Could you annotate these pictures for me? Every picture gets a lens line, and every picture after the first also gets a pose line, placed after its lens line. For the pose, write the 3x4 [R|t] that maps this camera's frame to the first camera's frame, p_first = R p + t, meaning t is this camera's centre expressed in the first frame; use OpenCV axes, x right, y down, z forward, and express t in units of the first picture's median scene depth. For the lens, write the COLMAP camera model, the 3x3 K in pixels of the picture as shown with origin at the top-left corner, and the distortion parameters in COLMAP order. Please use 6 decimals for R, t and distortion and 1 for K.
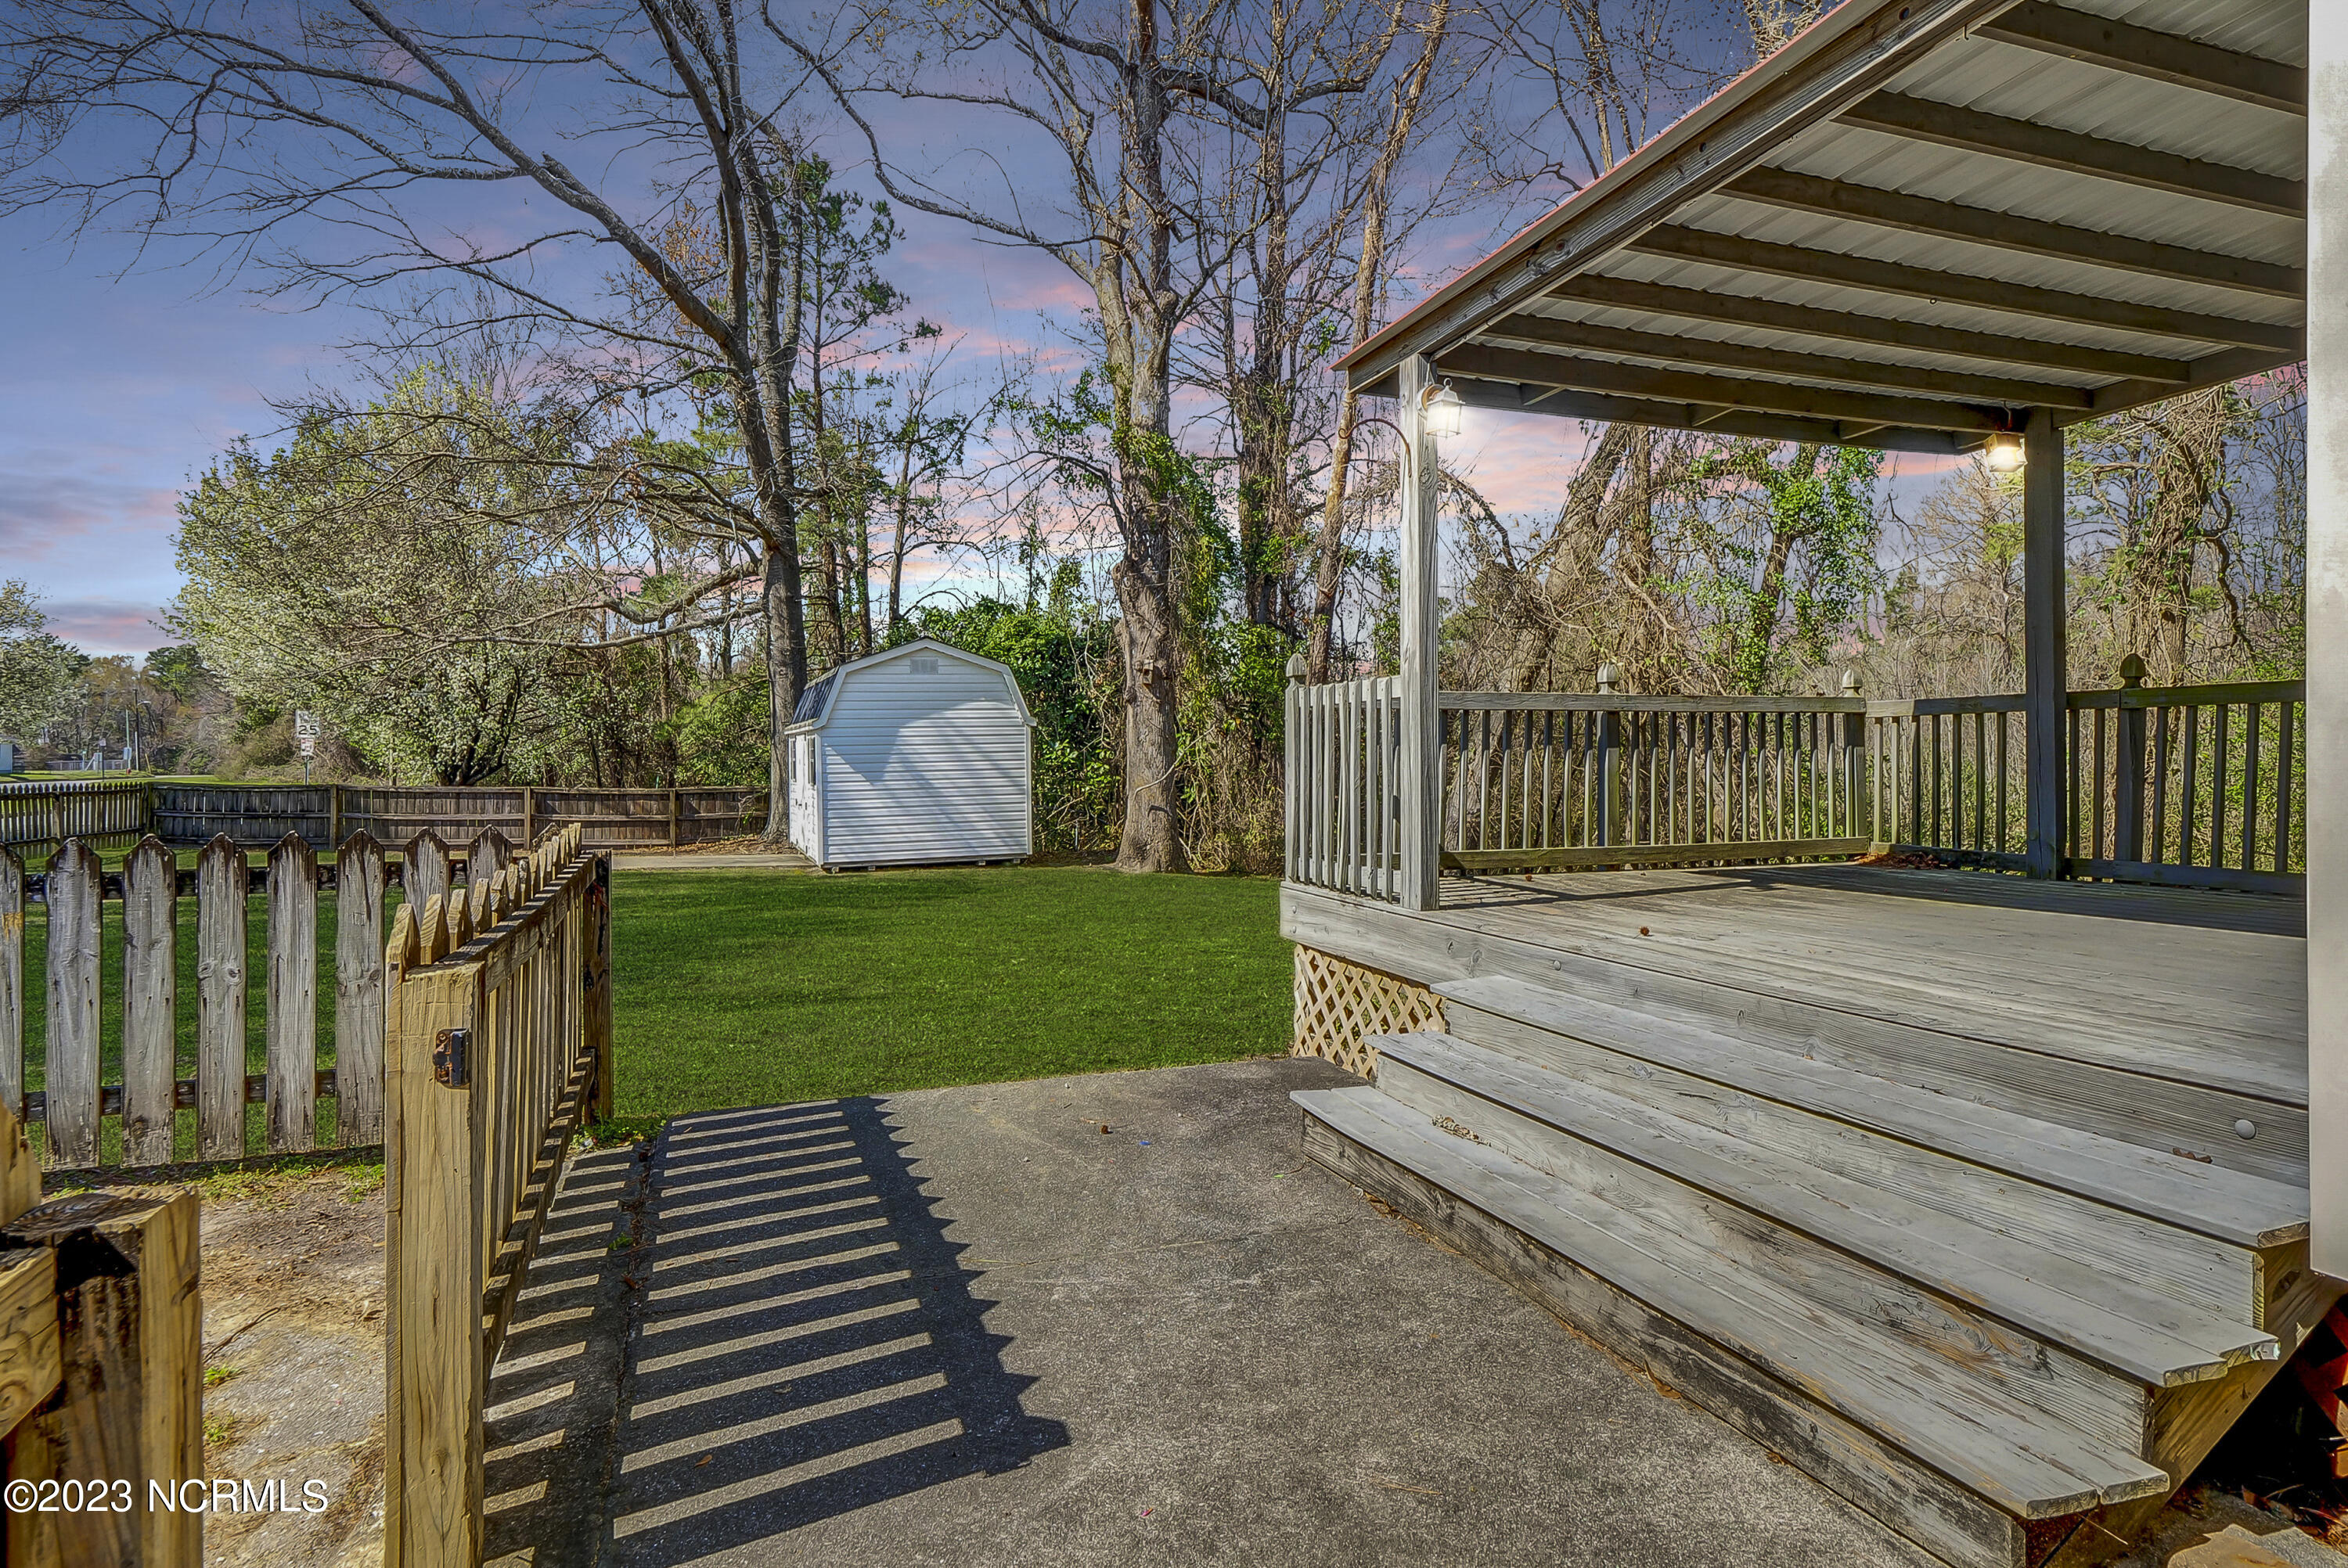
lens RADIAL K [[1249.3, 0, 1220.7], [0, 1249.3, 795.5], [0, 0, 1]] dist [-0.001270, 0.000864]
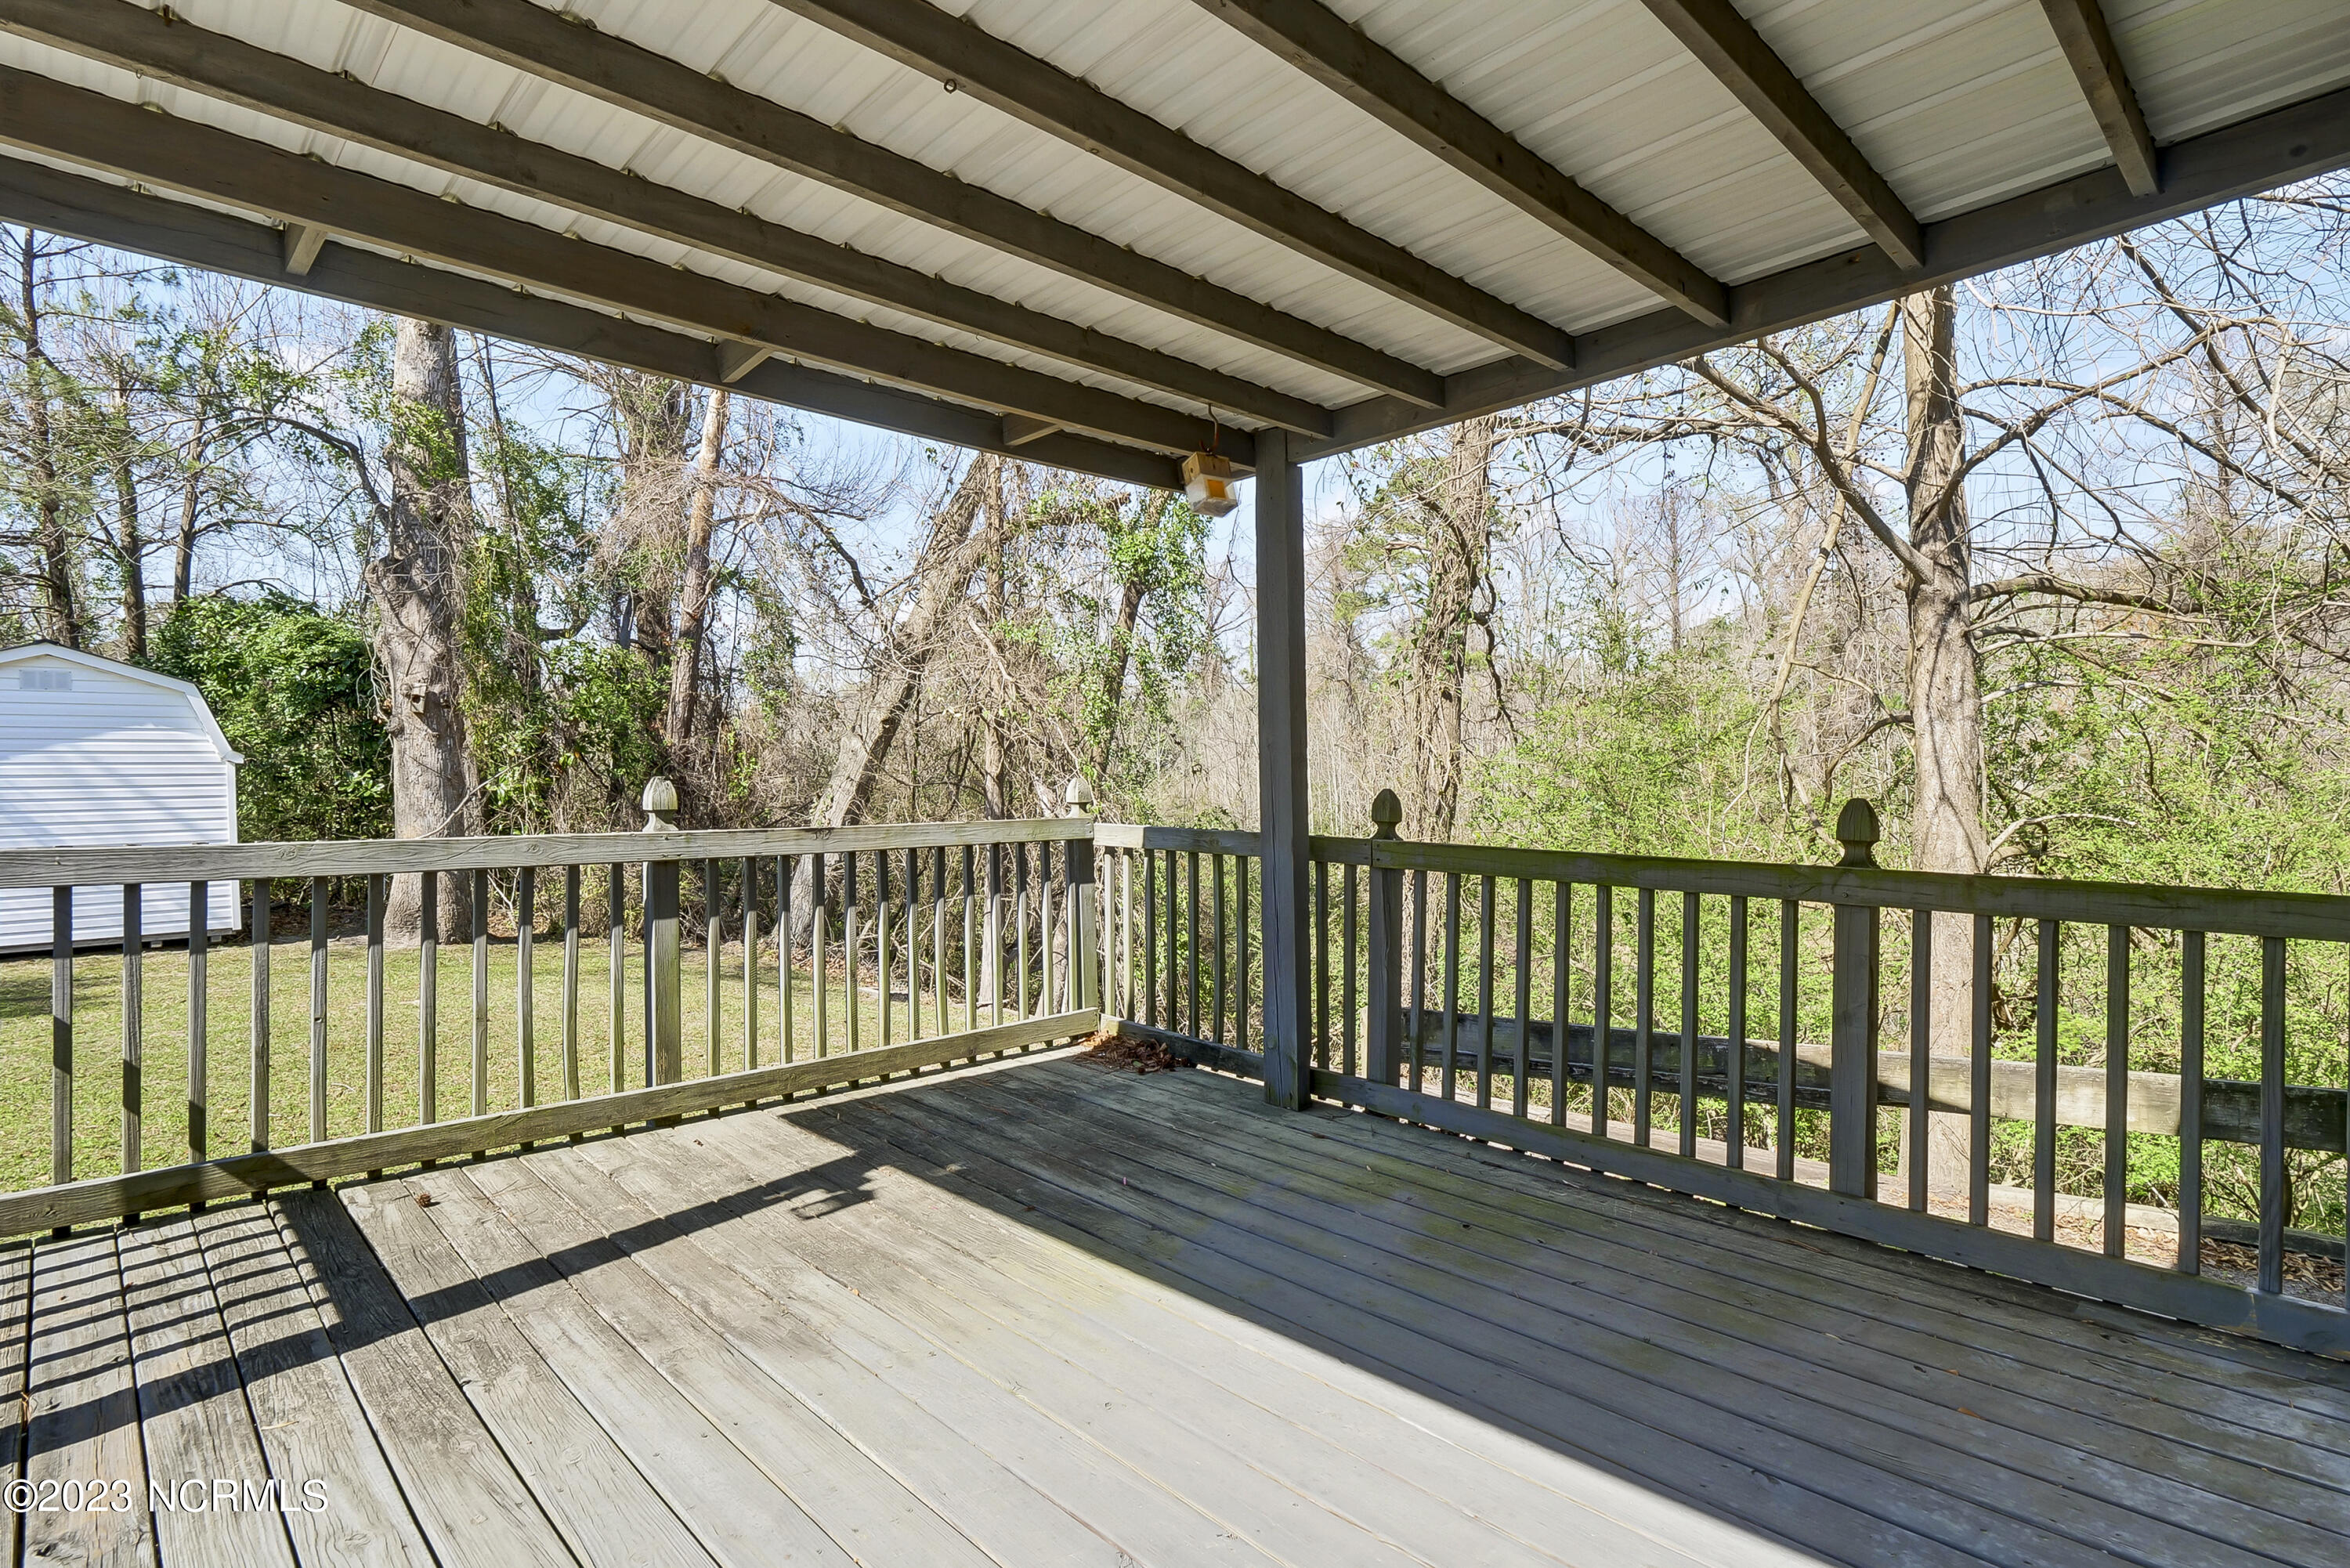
lens RADIAL K [[1166.5, 0, 1175.0], [0, 1166.5, 784.0], [0, 0, 1]] dist [-0.000816, 0.000242]
pose [[0.916493, 0.007200, 0.399985, 0.130697], [0.001715, 0.999758, -0.021924, -0.037639], [-0.400046, 0.020779, 0.916259, 0.162388]]
